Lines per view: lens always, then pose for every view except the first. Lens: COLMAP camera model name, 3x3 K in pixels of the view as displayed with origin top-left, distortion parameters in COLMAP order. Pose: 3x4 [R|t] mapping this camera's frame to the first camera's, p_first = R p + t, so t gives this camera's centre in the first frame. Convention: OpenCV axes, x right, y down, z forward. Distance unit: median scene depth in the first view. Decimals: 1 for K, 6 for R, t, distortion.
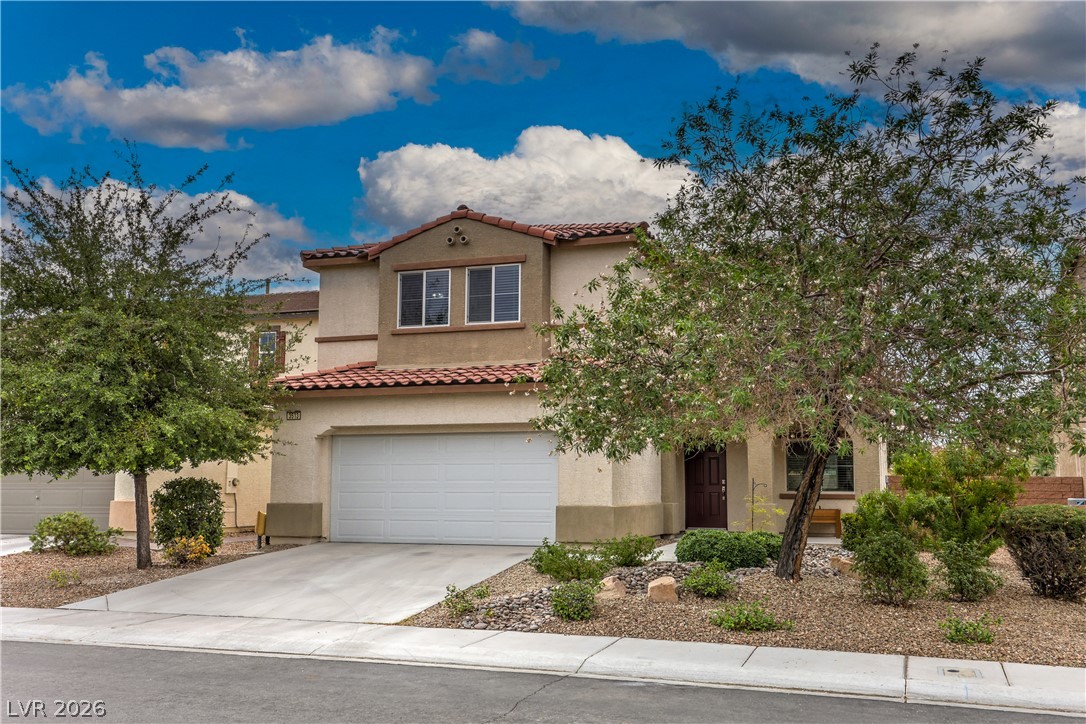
lens RADIAL K [[932.2, 0, 544.4], [0, 932.2, 397.3], [0, 0, 1]] dist [0.009138, 0.006809]
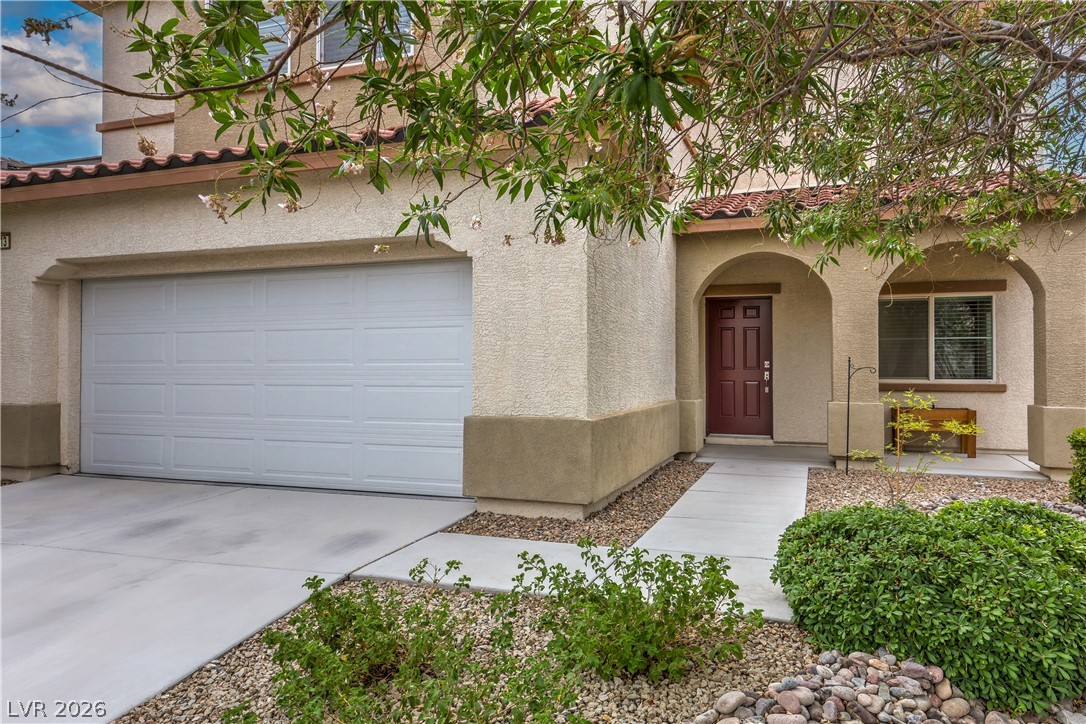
lens RADIAL K [[706.8, 0, 543.0], [0, 706.8, 362.0], [0, 0, 1]] dist [0.025074, 0.000354]
pose [[0.999954, -0.001000, -0.009563, 0.048119], [0.001802, 0.996440, 0.084281, 0.054483], [0.009445, -0.084295, 0.996396, 0.588356]]
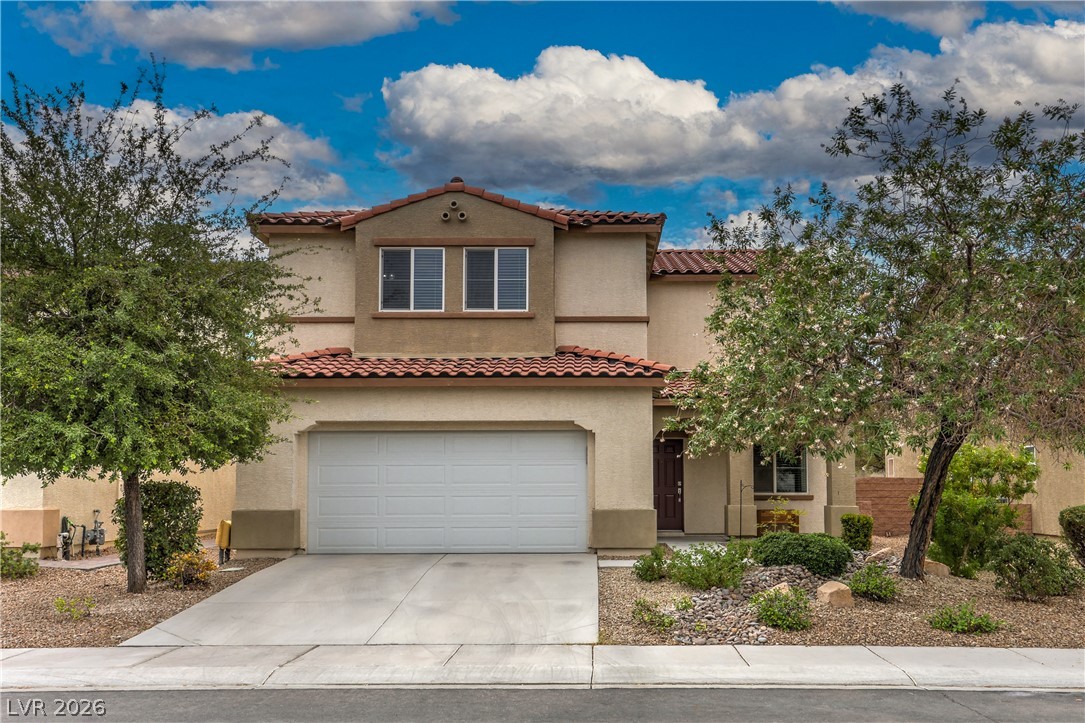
lens RADIAL K [[954.1, 0, 545.9], [0, 954.1, 439.8], [0, 0, 1]] dist [0.003604, -0.006718]
pose [[0.954165, 0.011277, 0.299068, -0.285701], [-0.024695, 0.998849, 0.041124, 0.006605], [-0.298260, -0.046625, 0.953345, 0.089563]]
